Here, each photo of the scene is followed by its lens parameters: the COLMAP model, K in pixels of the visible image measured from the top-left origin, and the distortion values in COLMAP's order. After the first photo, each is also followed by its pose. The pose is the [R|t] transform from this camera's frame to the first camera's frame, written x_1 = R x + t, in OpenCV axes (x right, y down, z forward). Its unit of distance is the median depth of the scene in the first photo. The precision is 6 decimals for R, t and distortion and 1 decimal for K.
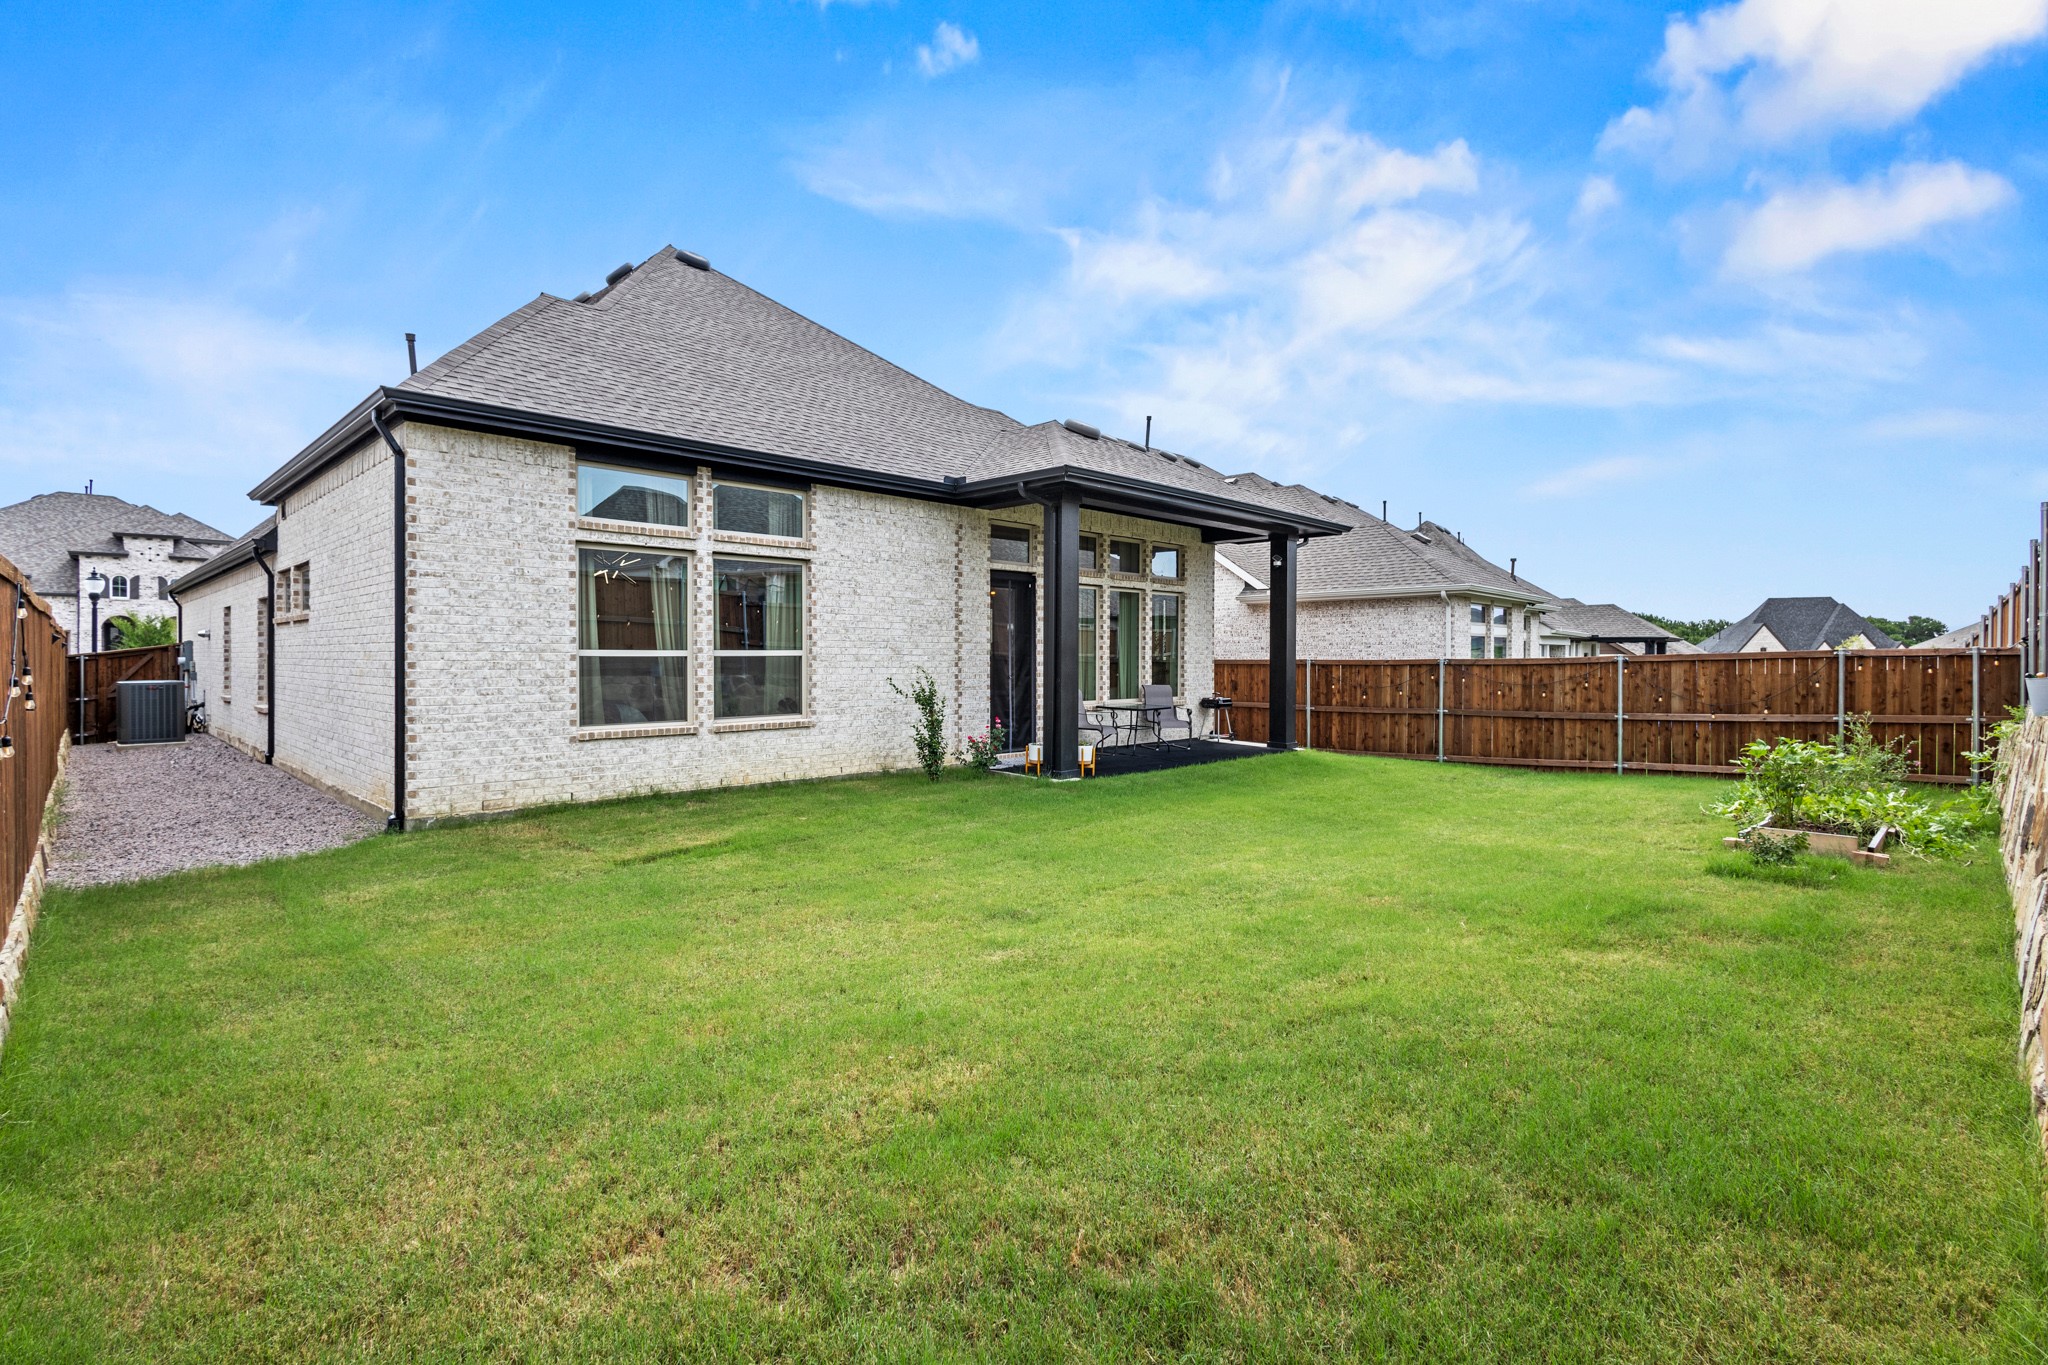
lens RADIAL K [[944.1, 0, 1025.3], [0, 944.1, 670.9], [0, 0, 1]] dist [0.000725, -0.001013]
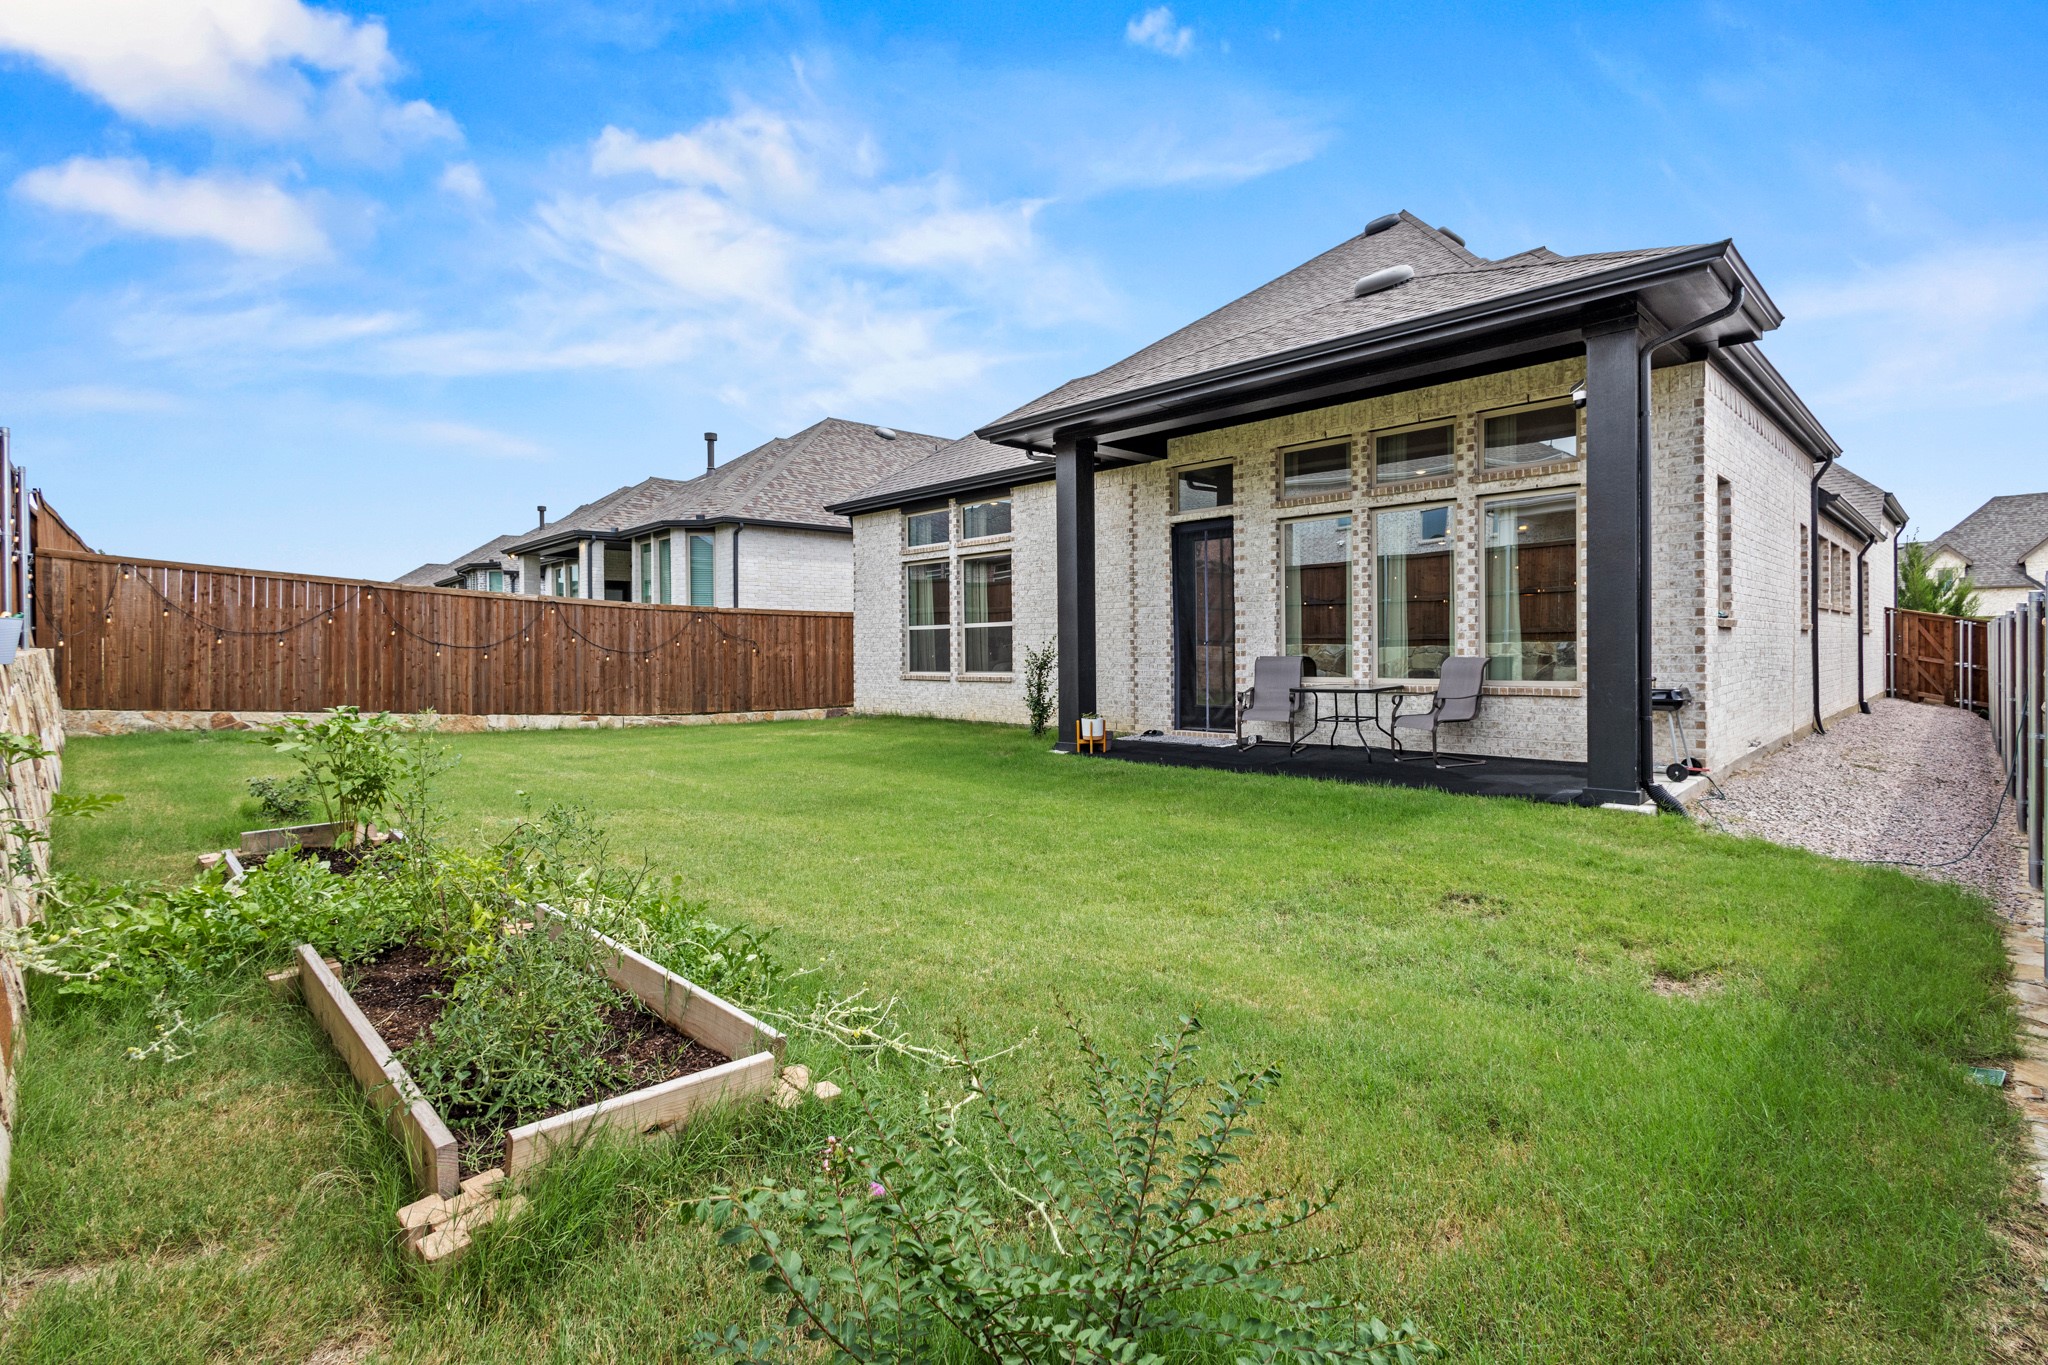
lens RADIAL K [[944.1, 0, 1025.5], [0, 944.1, 666.3], [0, 0, 1]] dist [0.000725, -0.001013]
pose [[-0.004905, 0.014490, -0.999883, 1.042234], [-0.008357, 0.999860, 0.014531, 0.020015], [0.999953, 0.008427, -0.004783, 1.040941]]
